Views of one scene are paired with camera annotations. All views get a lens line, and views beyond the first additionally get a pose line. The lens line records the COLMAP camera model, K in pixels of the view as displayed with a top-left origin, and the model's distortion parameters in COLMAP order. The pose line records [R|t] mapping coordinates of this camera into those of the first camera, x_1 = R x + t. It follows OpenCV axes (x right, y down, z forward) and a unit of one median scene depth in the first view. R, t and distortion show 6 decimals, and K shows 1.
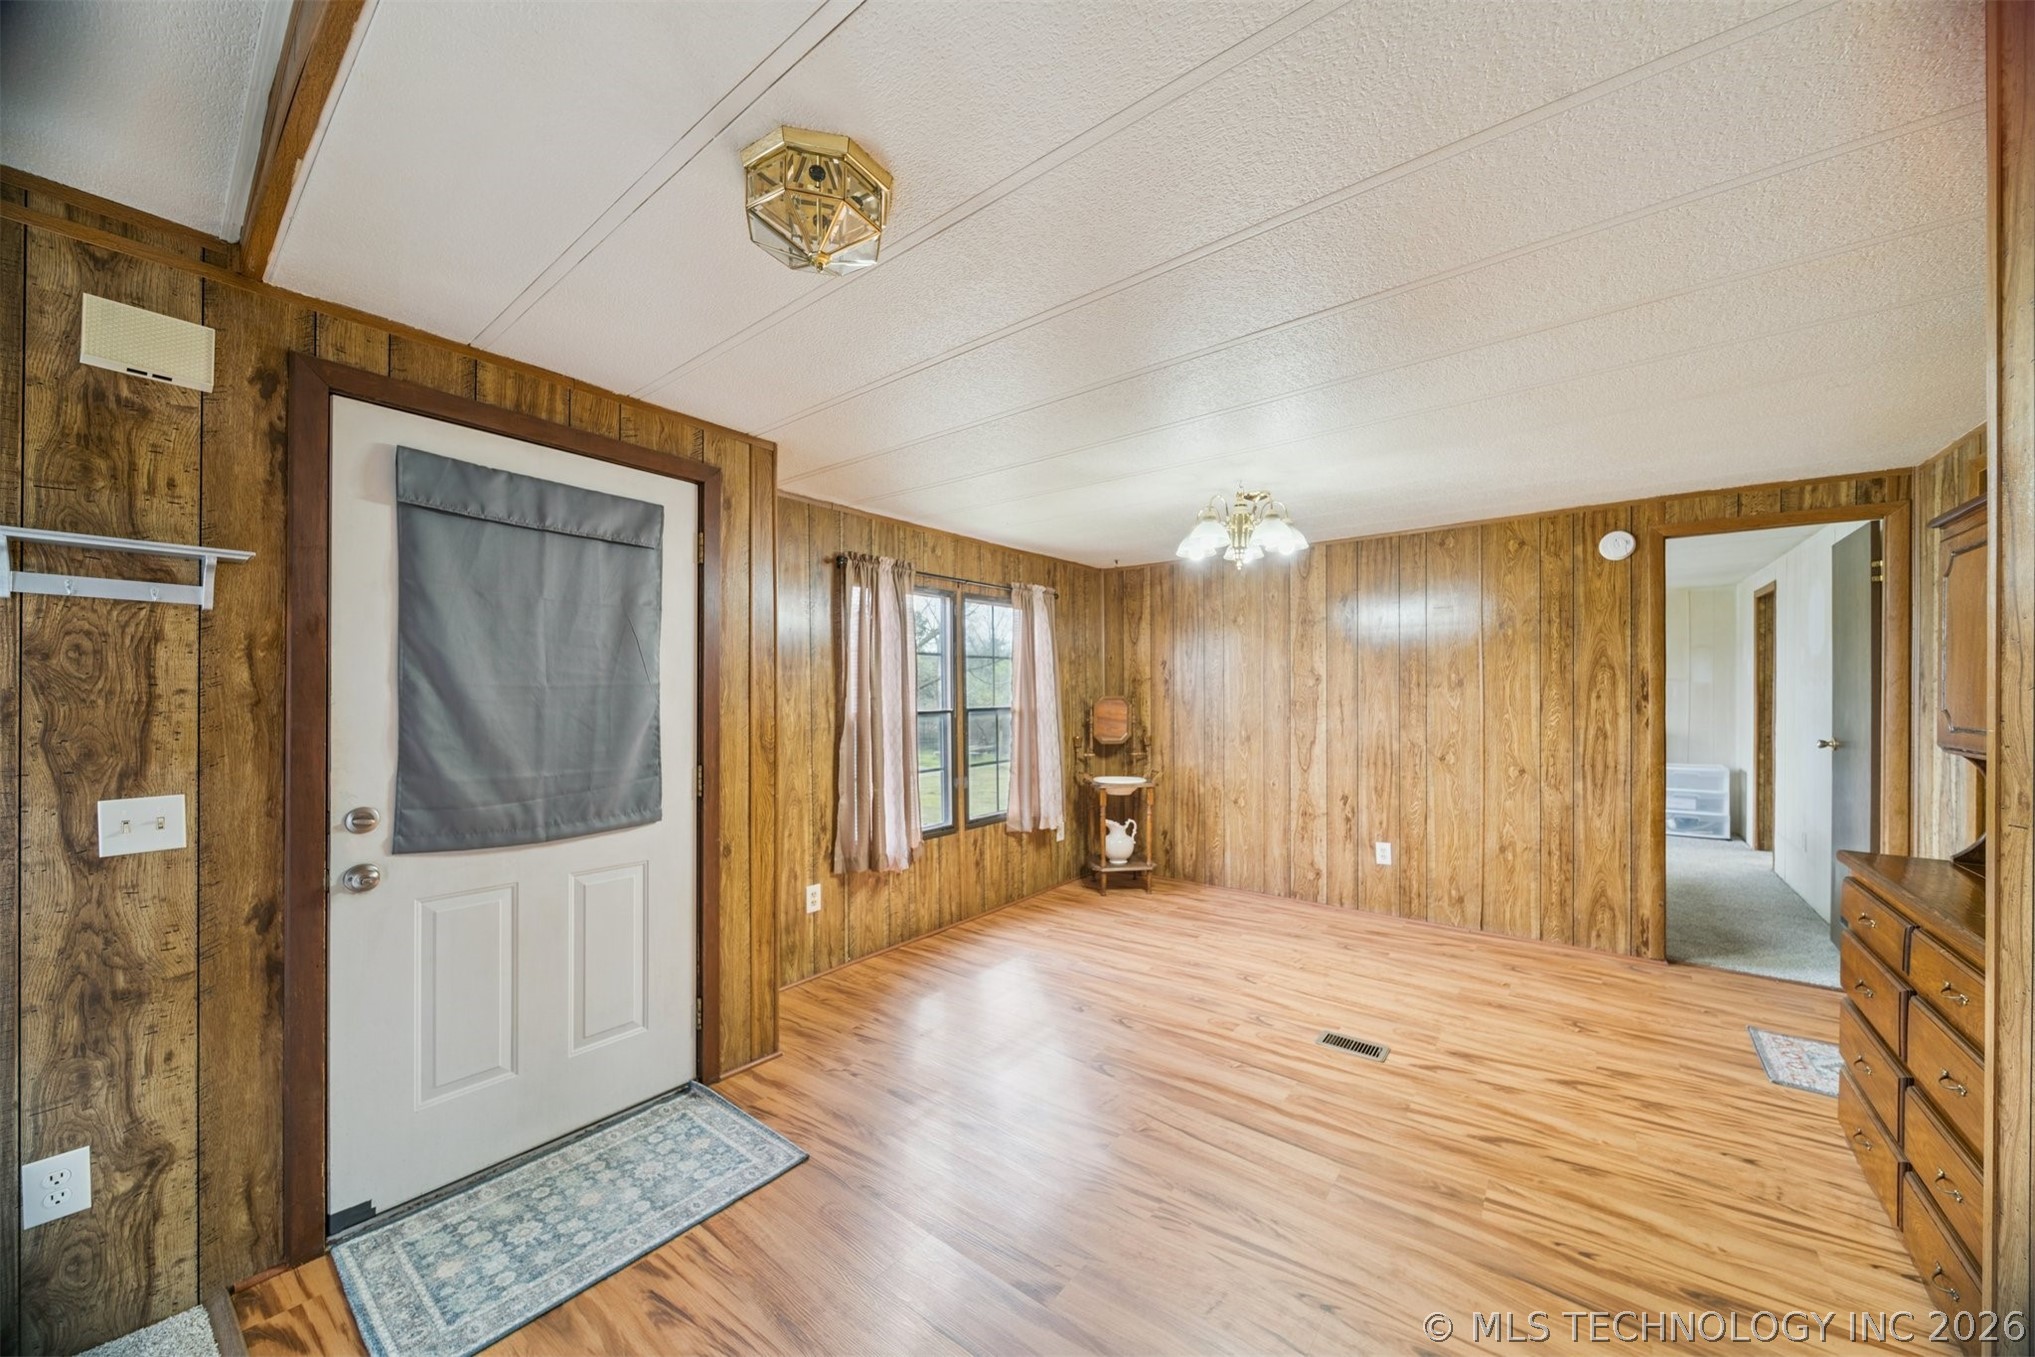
lens RADIAL K [[718.8, 0, 1026.7], [0, 718.8, 687.2], [0, 0, 1]] dist [-0.004979, -0.000644]
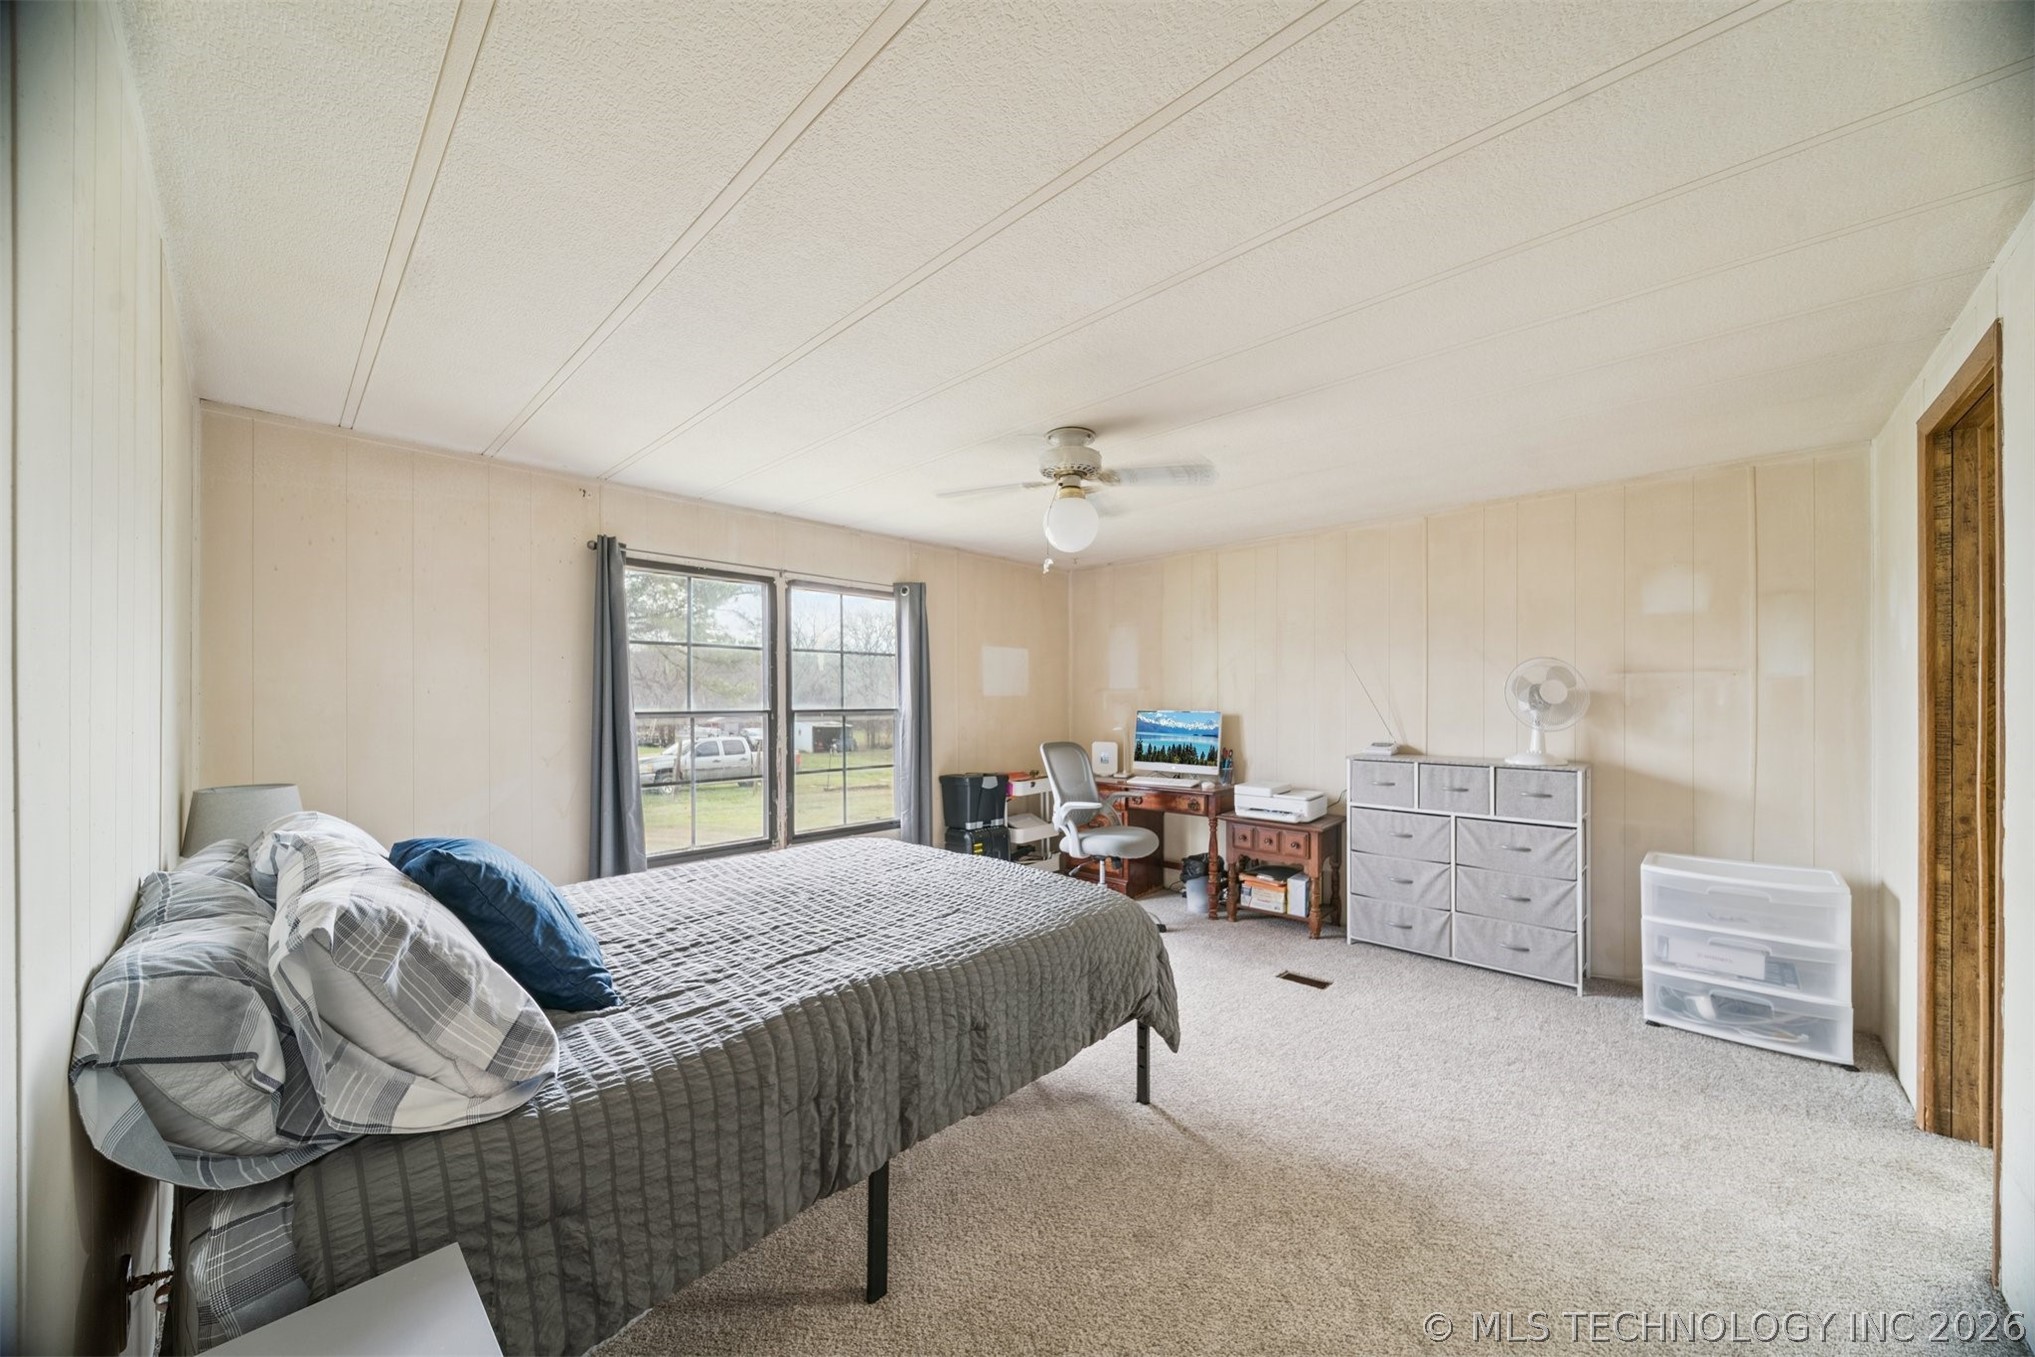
lens RADIAL K [[718.8, 0, 1010.1], [0, 718.8, 697.7], [0, 0, 1]] dist [-0.004979, -0.000644]
pose [[0.994426, -0.022139, -0.103091, 0.548143], [0.023422, 0.999662, 0.011245, -0.008865], [0.102807, -0.013597, 0.994608, 0.545912]]
